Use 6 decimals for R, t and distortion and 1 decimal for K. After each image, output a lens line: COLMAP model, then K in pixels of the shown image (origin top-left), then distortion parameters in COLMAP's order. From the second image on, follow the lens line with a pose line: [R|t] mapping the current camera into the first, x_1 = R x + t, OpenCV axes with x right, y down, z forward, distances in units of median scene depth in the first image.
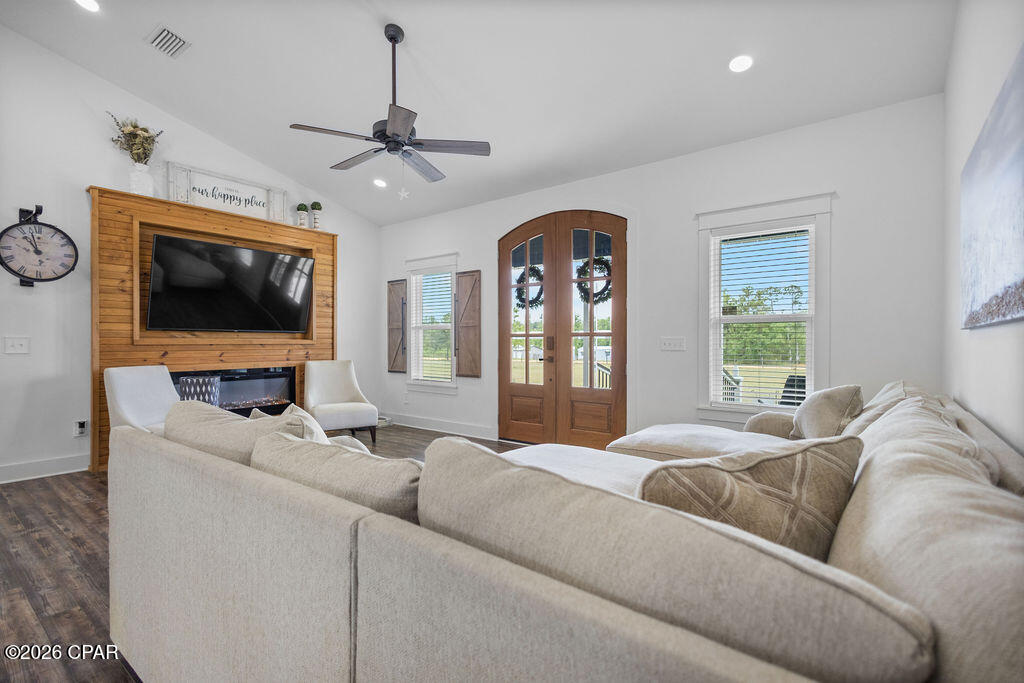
lens RADIAL K [[475.3, 0, 512.3], [0, 475.3, 343.7], [0, 0, 1]] dist [0.012084, -0.004210]
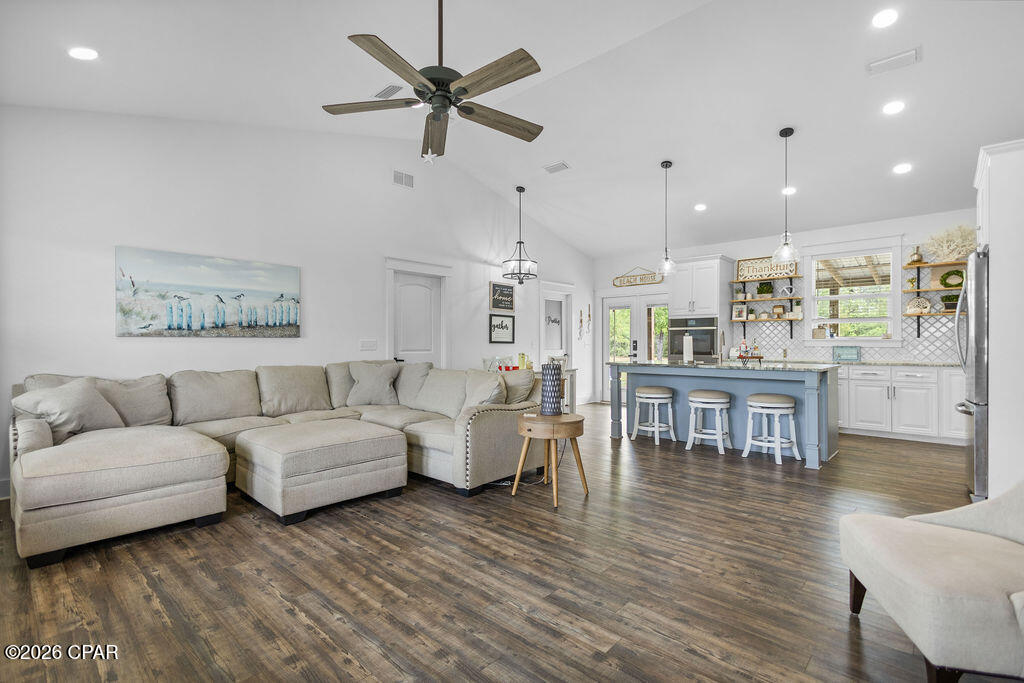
lens RADIAL K [[475.3, 0, 506.9], [0, 475.3, 342.0], [0, 0, 1]] dist [0.012084, -0.004210]
pose [[-0.994444, -0.001570, 0.105253, -0.310685], [-0.001513, 0.999999, 0.000624, -0.005088], [-0.105254, 0.000461, -0.994445, 1.251459]]
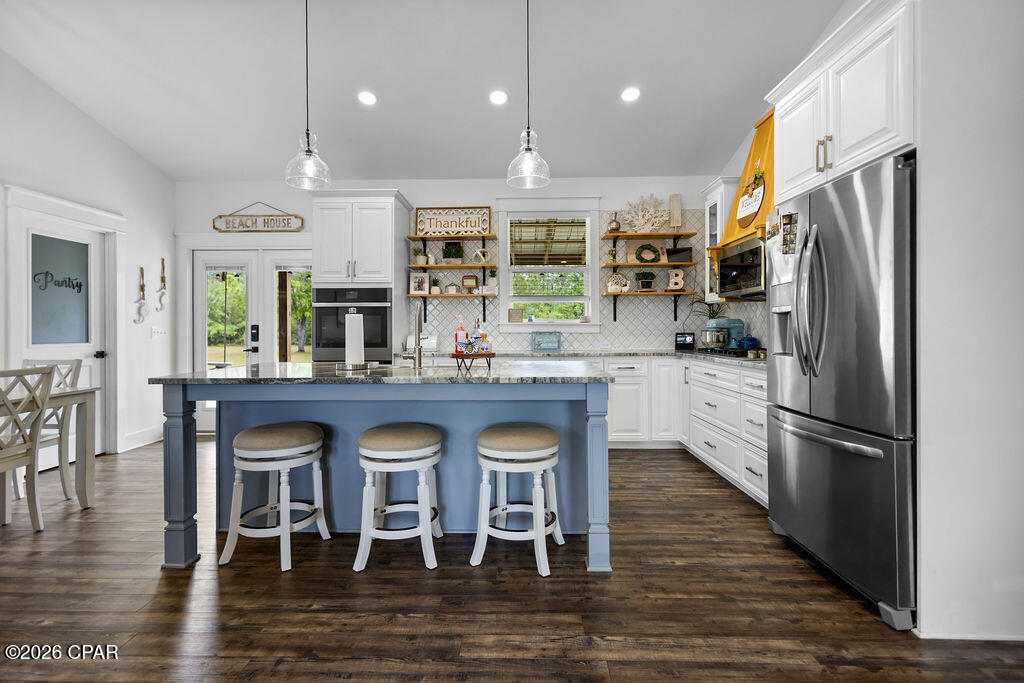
lens RADIAL K [[475.3, 0, 510.0], [0, 475.3, 327.1], [0, 0, 1]] dist [0.012084, -0.004210]
pose [[-0.815821, 0.000516, -0.578304, -0.451889], [0.001212, 0.999999, -0.000816, -0.003207], [0.578303, -0.001366, -0.815821, 0.615188]]
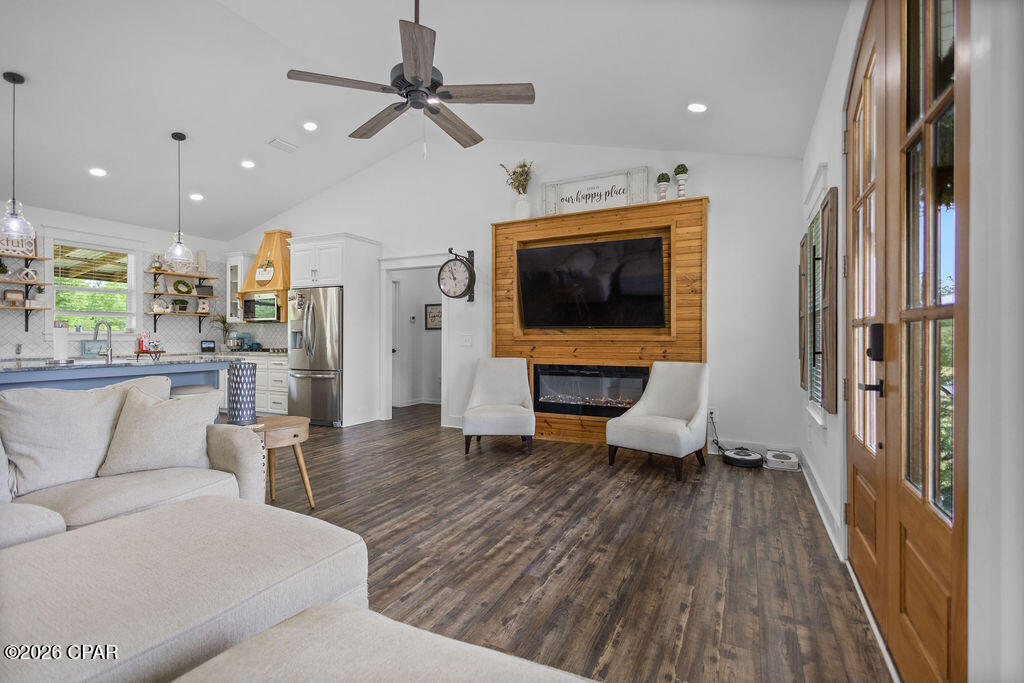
lens RADIAL K [[475.3, 0, 512.1], [0, 475.3, 335.2], [0, 0, 1]] dist [0.012084, -0.004210]
pose [[0.181398, -0.004482, -0.983399, 0.404689], [-0.003301, 0.999981, -0.005166, -0.004461], [0.983404, 0.004183, 0.181380, 0.707396]]
